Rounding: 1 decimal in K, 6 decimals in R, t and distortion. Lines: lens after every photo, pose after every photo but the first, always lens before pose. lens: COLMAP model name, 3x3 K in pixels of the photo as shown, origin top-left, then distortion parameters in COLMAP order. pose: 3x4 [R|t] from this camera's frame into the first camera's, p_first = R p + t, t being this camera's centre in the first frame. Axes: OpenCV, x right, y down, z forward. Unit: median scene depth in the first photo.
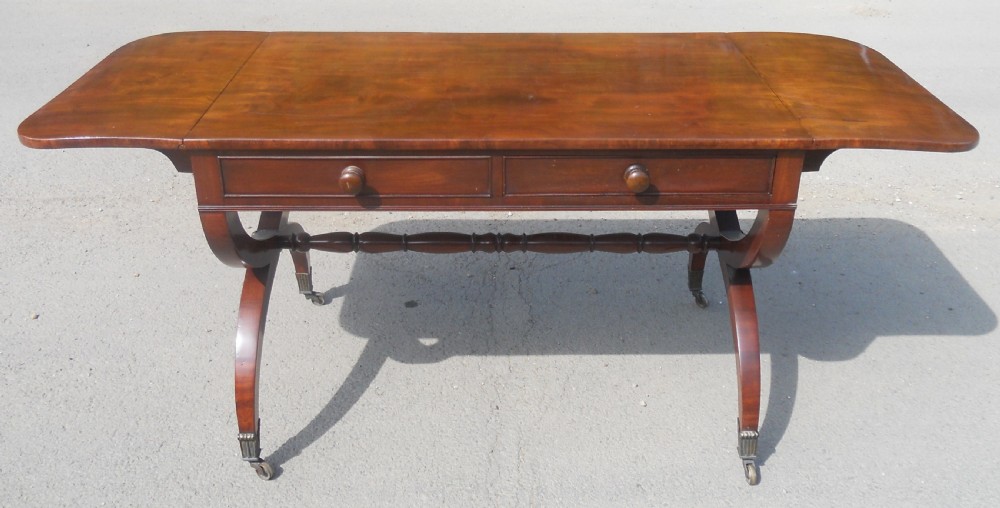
lens RADIAL K [[927.0, 0, 521.9], [0, 927.0, 209.7], [0, 0, 1]] dist [-0.000179, 0.000000]
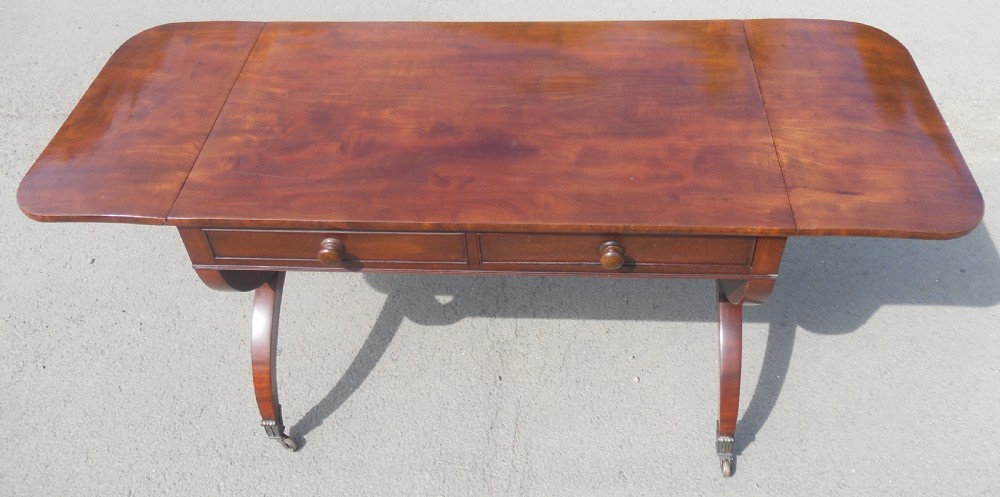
lens RADIAL K [[878.0, 0, 516.0], [0, 878.0, 222.6], [0, 0, 1]] dist [-0.001221, -0.004733]
pose [[0.994885, 0.024966, -0.097883, 0.095003], [0.006649, 0.950691, 0.310069, -0.301349], [0.100798, -0.309134, 0.945662, 0.094209]]
